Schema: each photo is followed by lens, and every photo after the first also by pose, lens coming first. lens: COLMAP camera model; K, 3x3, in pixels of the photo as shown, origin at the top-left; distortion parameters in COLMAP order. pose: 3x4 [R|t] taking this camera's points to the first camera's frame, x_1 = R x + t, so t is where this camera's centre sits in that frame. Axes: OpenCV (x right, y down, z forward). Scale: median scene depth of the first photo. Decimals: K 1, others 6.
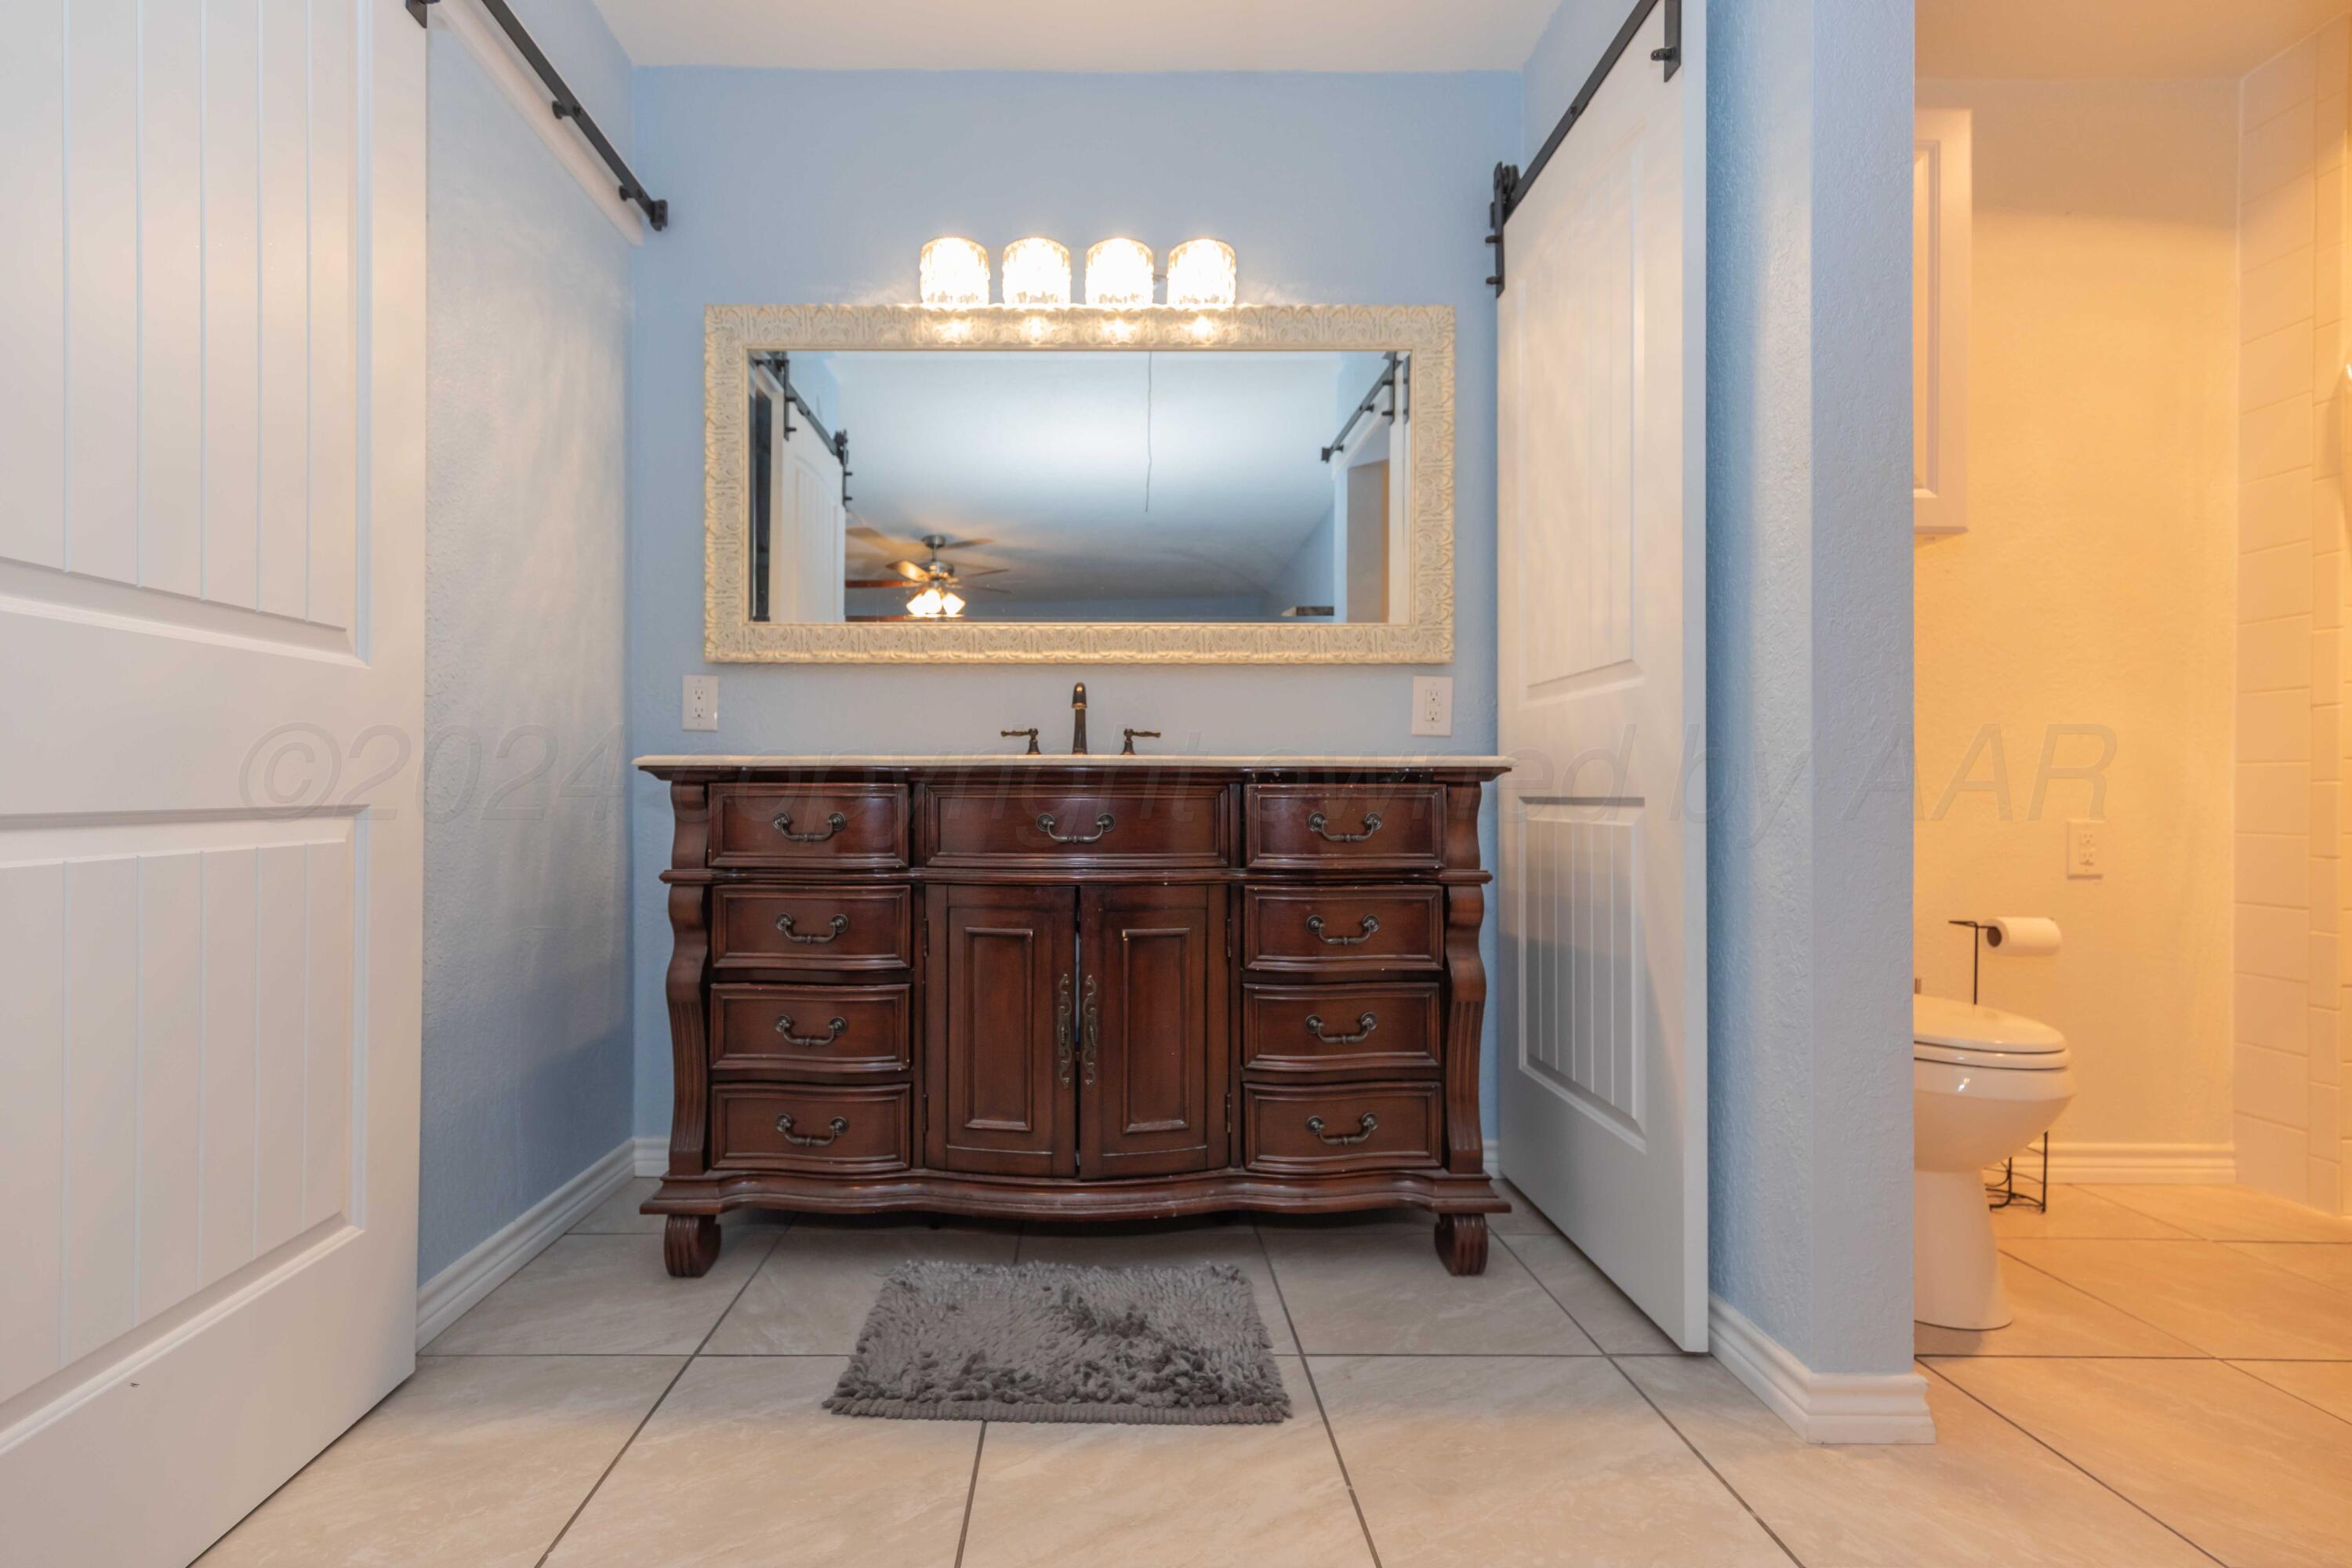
lens RADIAL K [[1062.2, 0, 1108.7], [0, 1062.2, 805.2], [0, 0, 1]] dist [0.007546, -0.001236]
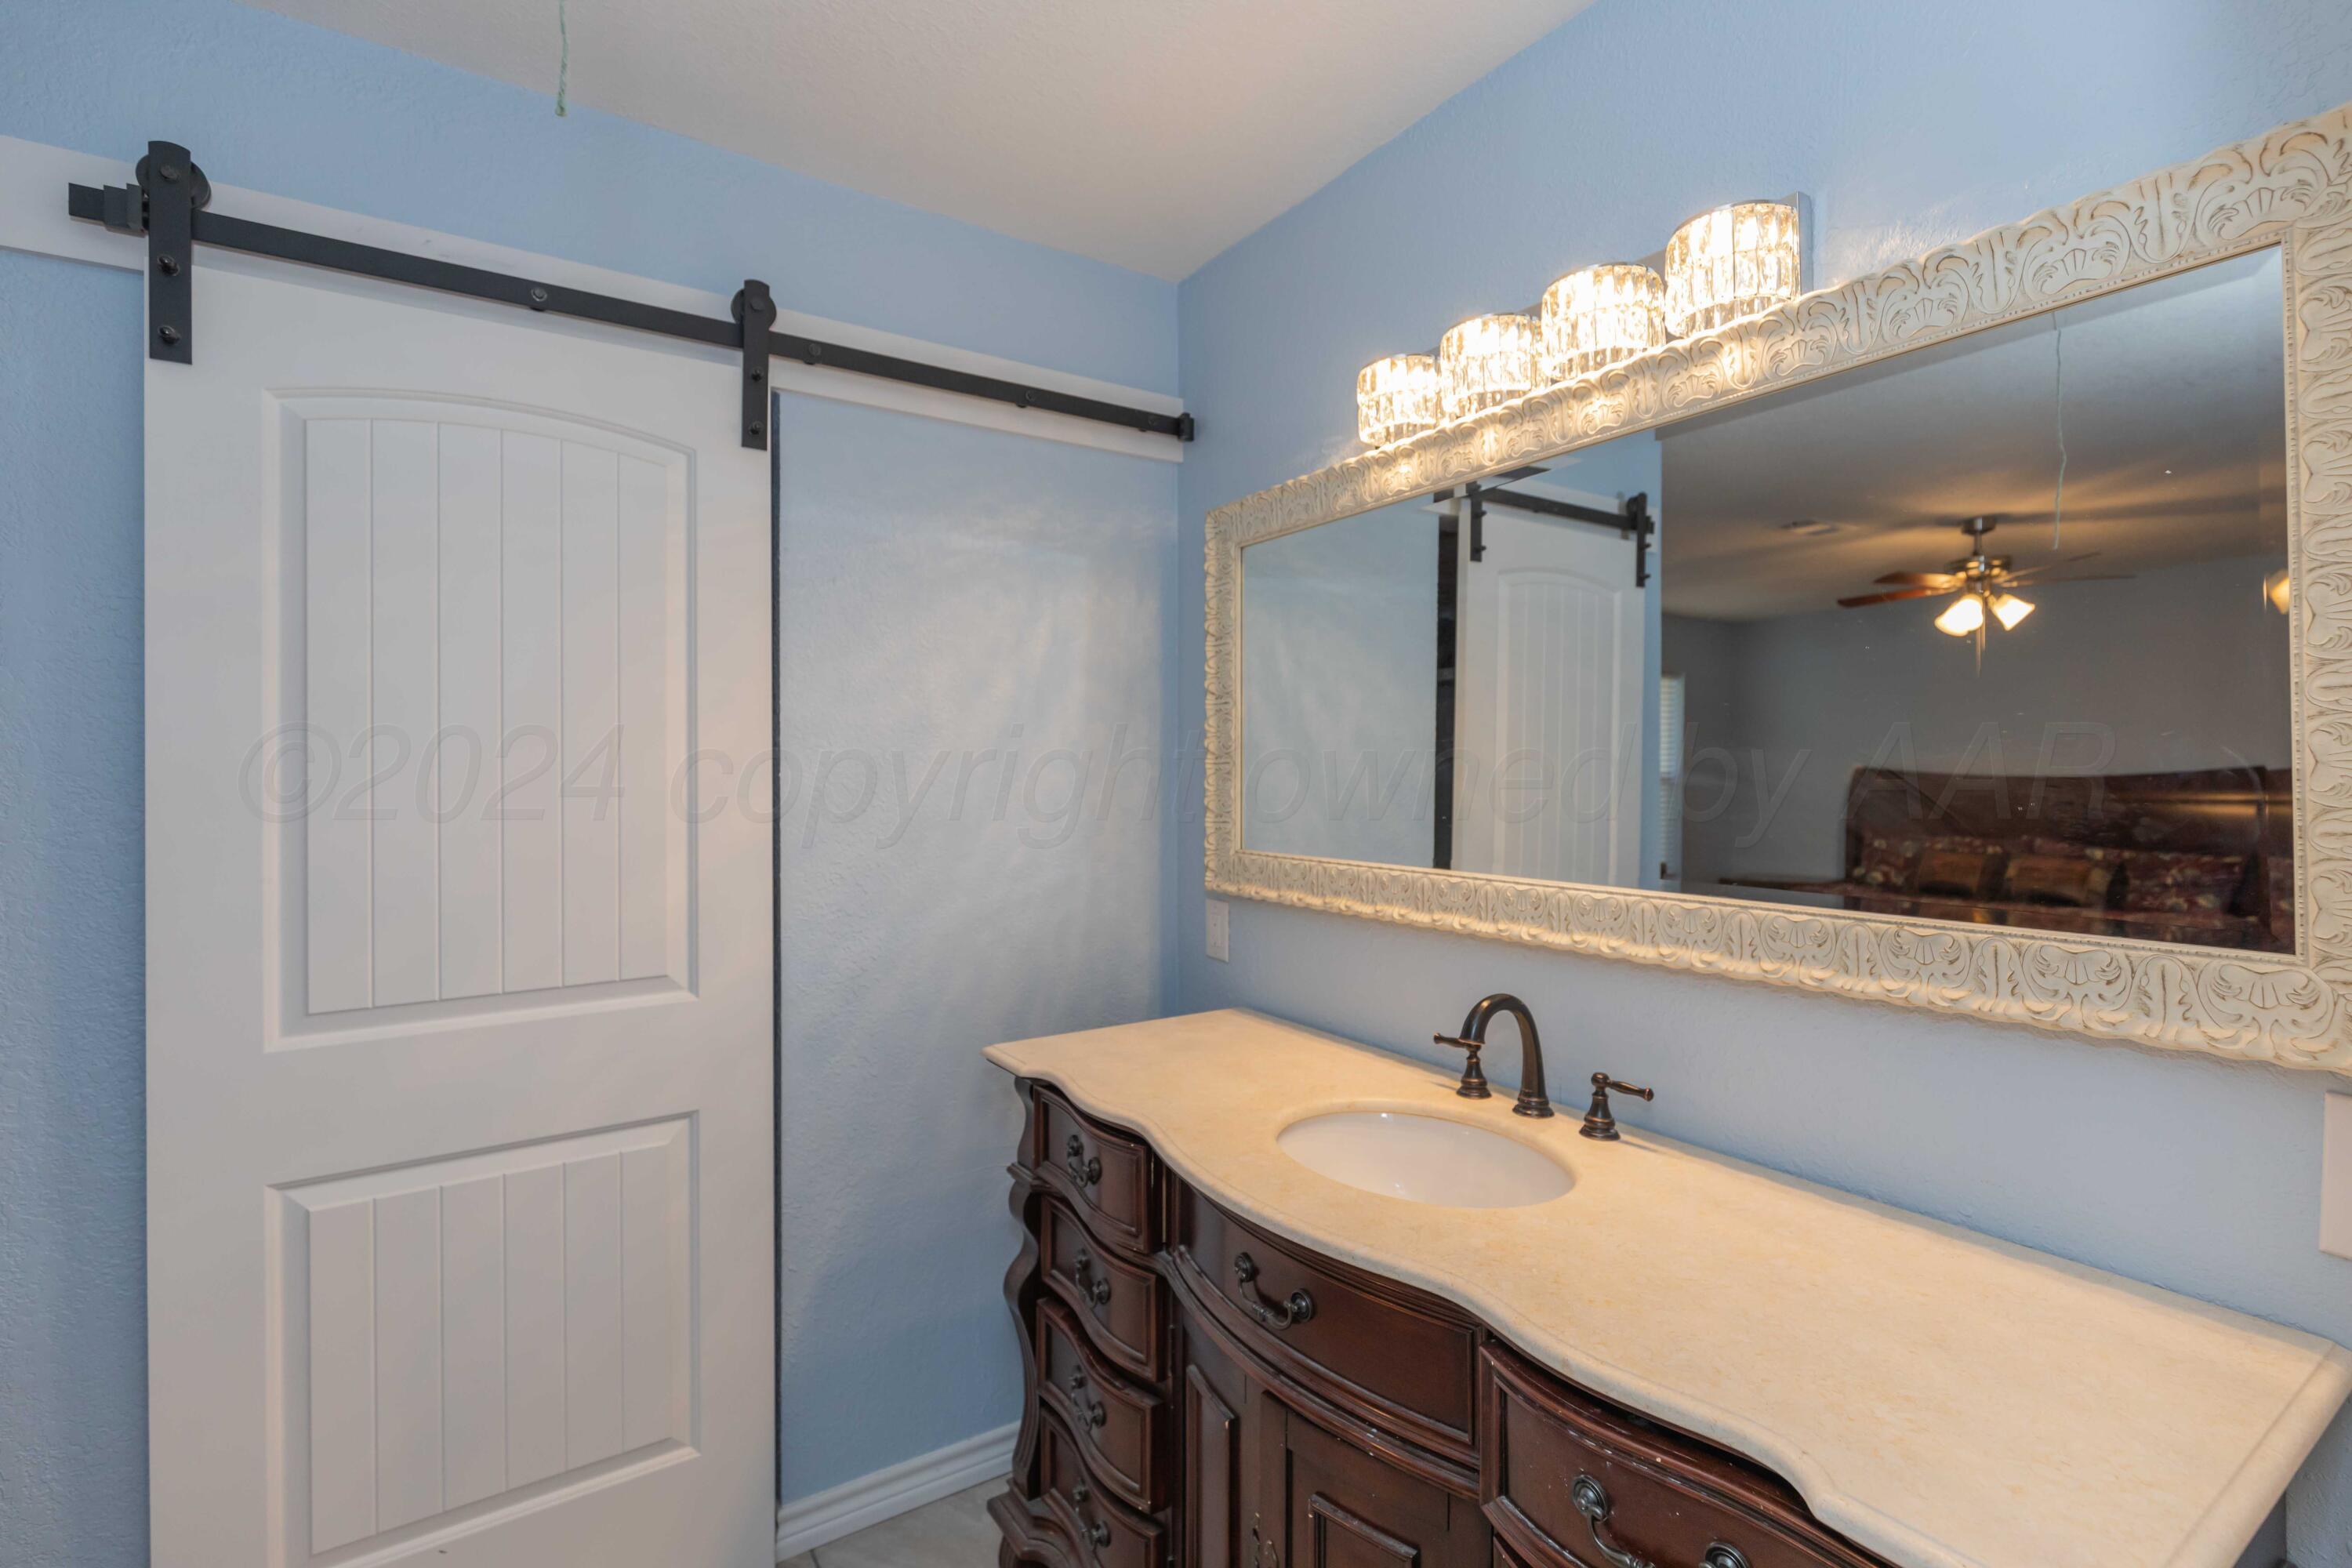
lens RADIAL K [[1062.2, 0, 1166.8], [0, 1062.2, 764.2], [0, 0, 1]] dist [0.007546, -0.001236]
pose [[0.547467, -0.008537, -0.836784, 0.386765], [-0.009499, 0.999820, -0.016415, -0.233217], [0.836773, 0.016935, 0.547287, 0.465575]]
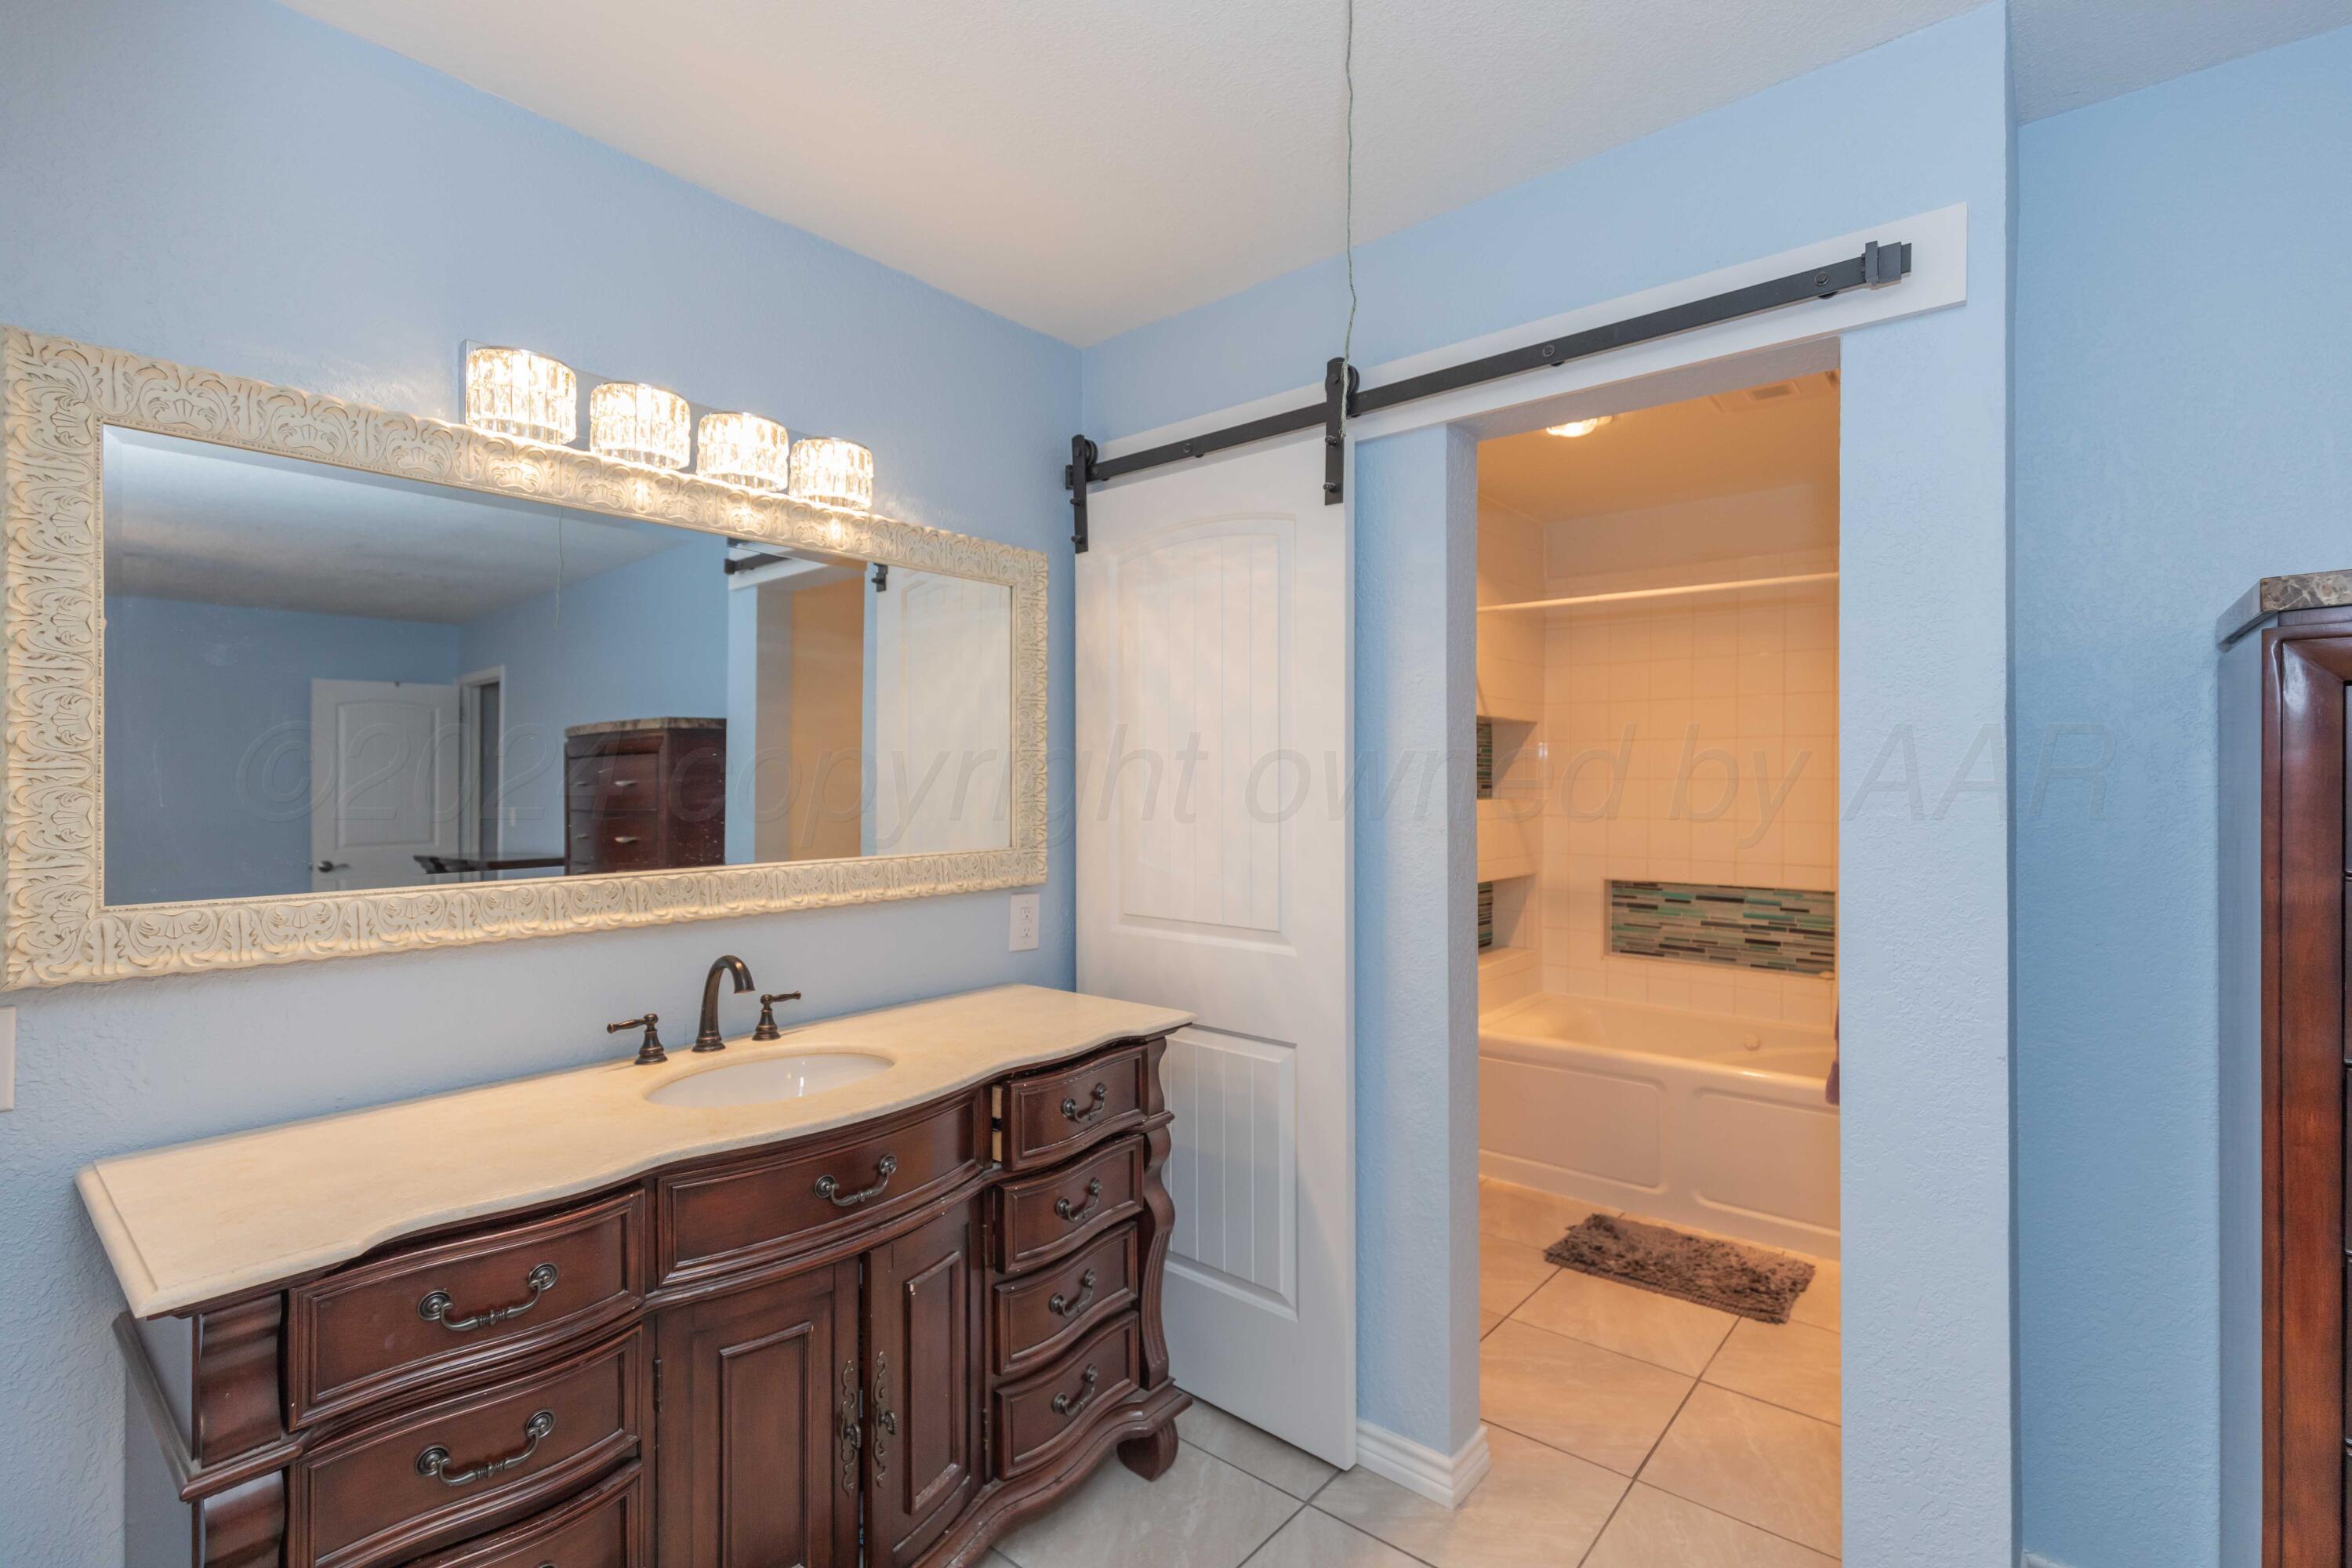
lens RADIAL K [[1062.2, 0, 1173.8], [0, 1062.2, 780.1], [0, 0, 1]] dist [0.007546, -0.001236]
pose [[0.647451, -0.004926, 0.762091, -0.412817], [0.011551, 0.999928, -0.003349, -0.235022], [-0.762019, 0.010971, 0.647461, 0.207522]]
